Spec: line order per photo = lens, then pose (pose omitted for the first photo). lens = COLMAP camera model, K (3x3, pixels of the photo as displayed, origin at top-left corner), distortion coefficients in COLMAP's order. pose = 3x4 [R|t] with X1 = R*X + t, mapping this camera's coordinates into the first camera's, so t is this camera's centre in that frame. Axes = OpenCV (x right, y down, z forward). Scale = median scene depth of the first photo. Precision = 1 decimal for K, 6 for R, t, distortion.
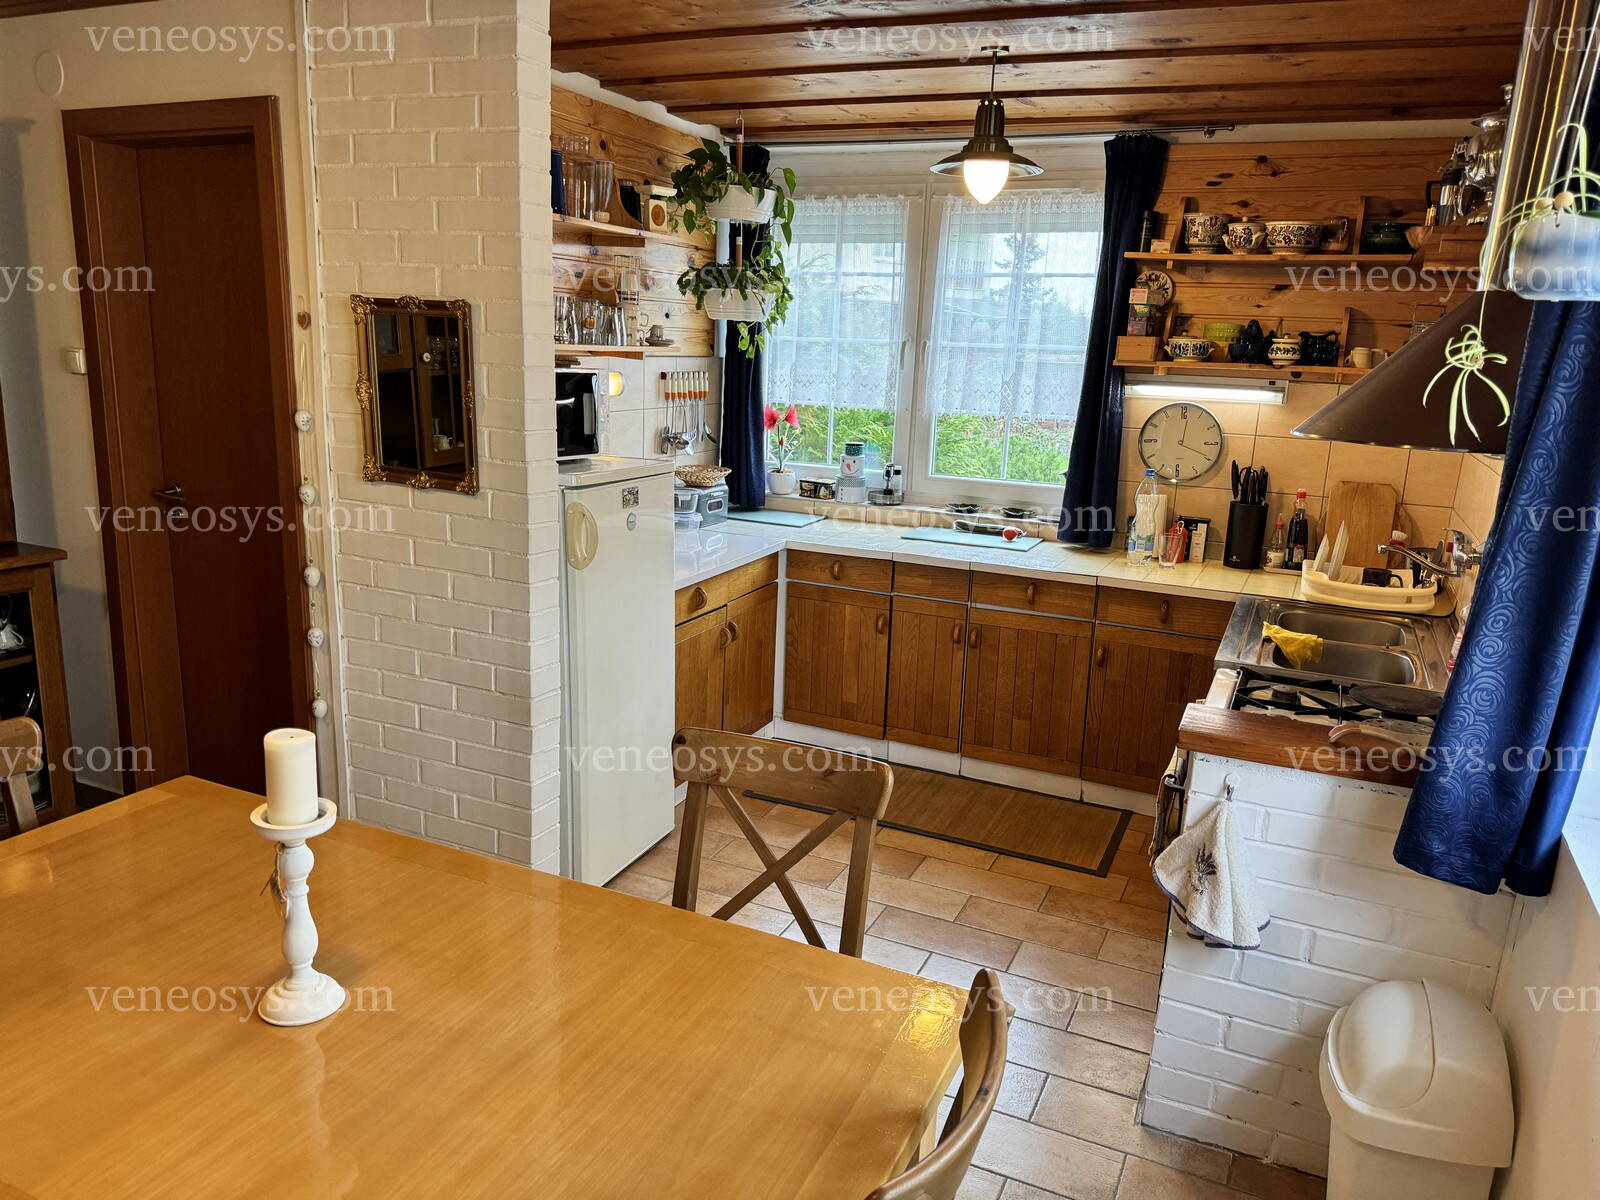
lens RADIAL K [[1108.8, 0, 801.0], [0, 1108.8, 596.6], [0, 0, 1]] dist [0.048917, -0.076901]
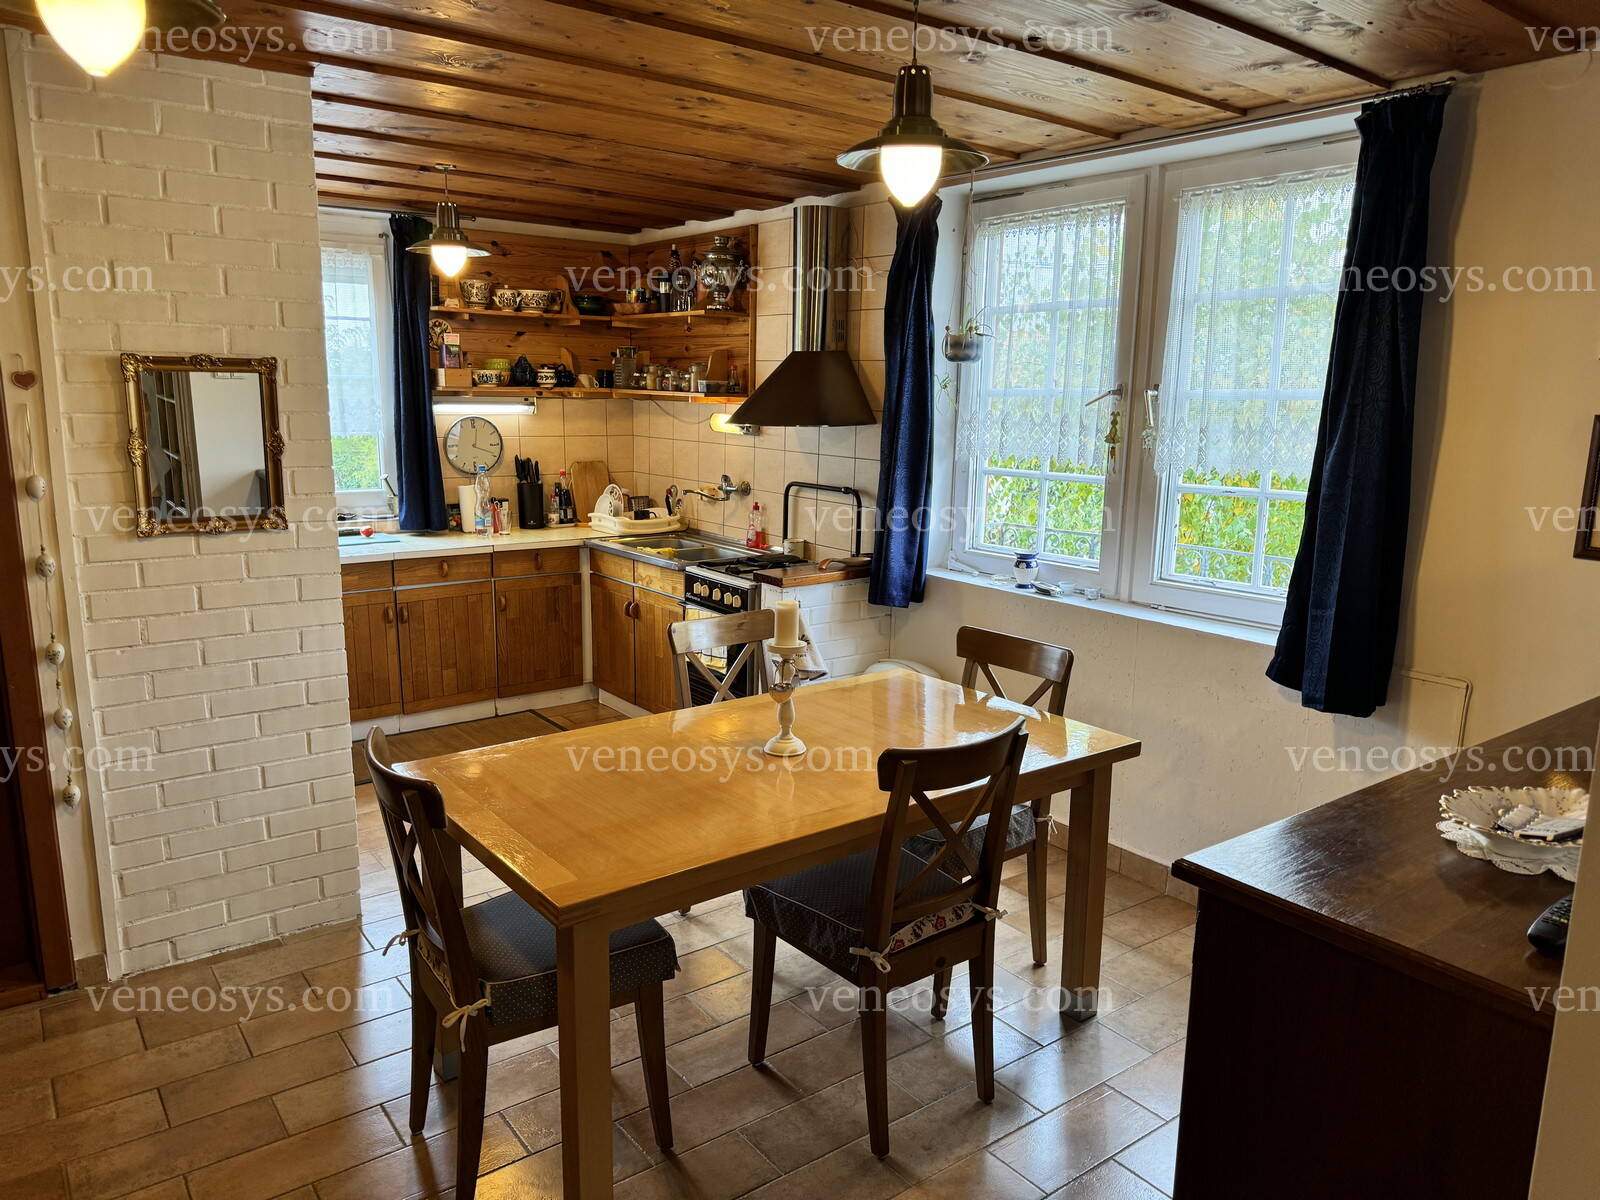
lens RADIAL K [[1116.7, 0, 794.0], [0, 1116.7, 609.0], [0, 0, 1]] dist [0.067701, -0.079970]
pose [[0.473511, -0.206578, 0.856220, -0.737433], [0.202502, 0.971599, 0.122427, -0.035688], [-0.857193, 0.115416, 0.501895, 0.001424]]
